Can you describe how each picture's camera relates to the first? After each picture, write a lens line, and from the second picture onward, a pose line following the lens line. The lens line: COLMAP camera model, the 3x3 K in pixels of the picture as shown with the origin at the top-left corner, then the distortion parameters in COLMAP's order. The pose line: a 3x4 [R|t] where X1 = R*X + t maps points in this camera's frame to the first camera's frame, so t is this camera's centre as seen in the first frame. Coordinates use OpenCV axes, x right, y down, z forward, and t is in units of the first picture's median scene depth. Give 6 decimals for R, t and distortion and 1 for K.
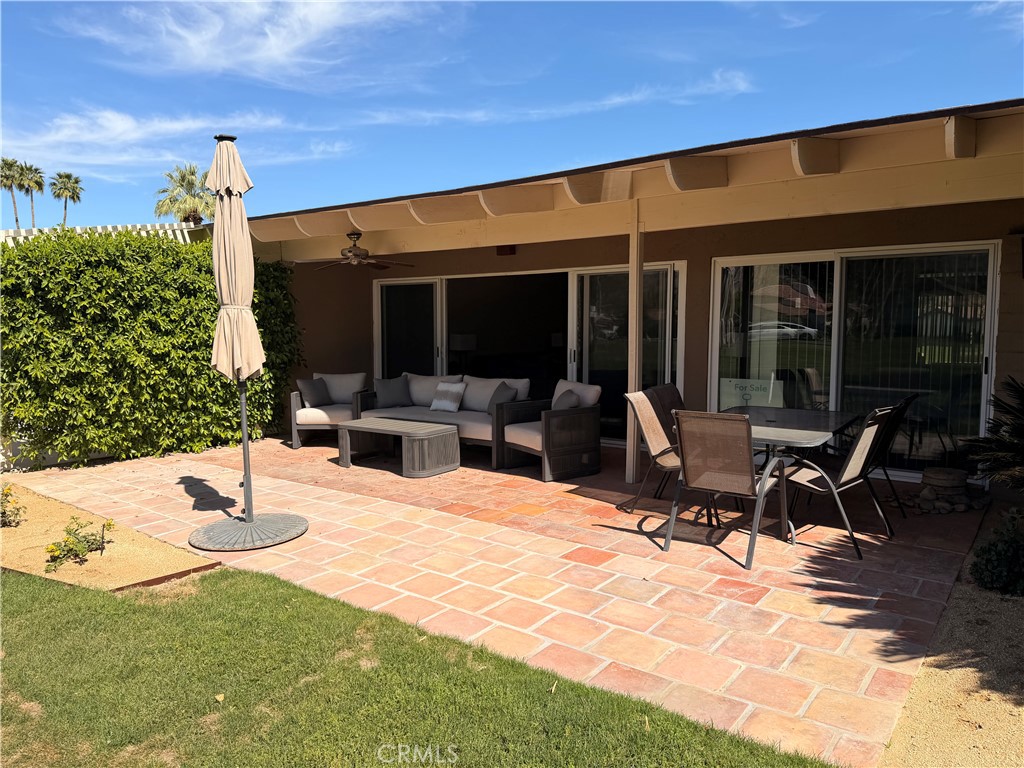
lens RADIAL K [[735.2, 0, 510.1], [0, 735.2, 380.1], [0, 0, 1]] dist [-0.002028, -0.008177]
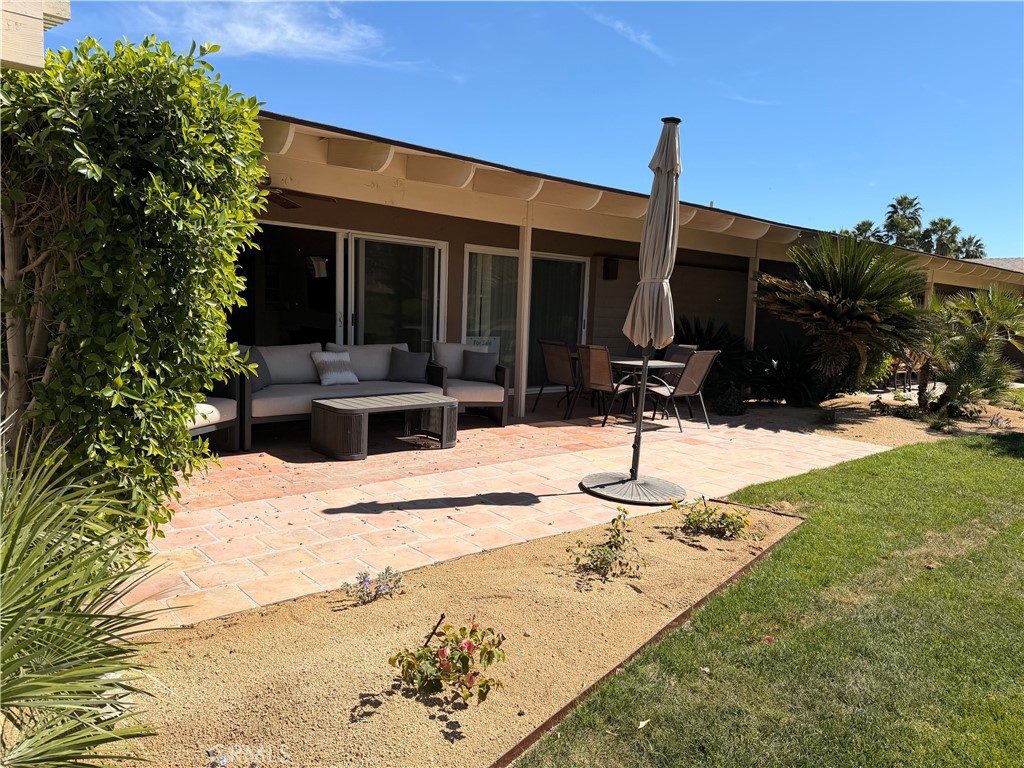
lens RADIAL K [[735.2, 0, 538.1], [0, 735.2, 377.4], [0, 0, 1]] dist [-0.002028, -0.008177]
pose [[0.147535, -0.084322, 0.985456, -0.866453], [0.027396, 0.996325, 0.081151, -0.029281], [-0.988677, 0.015025, 0.149303, 0.596667]]
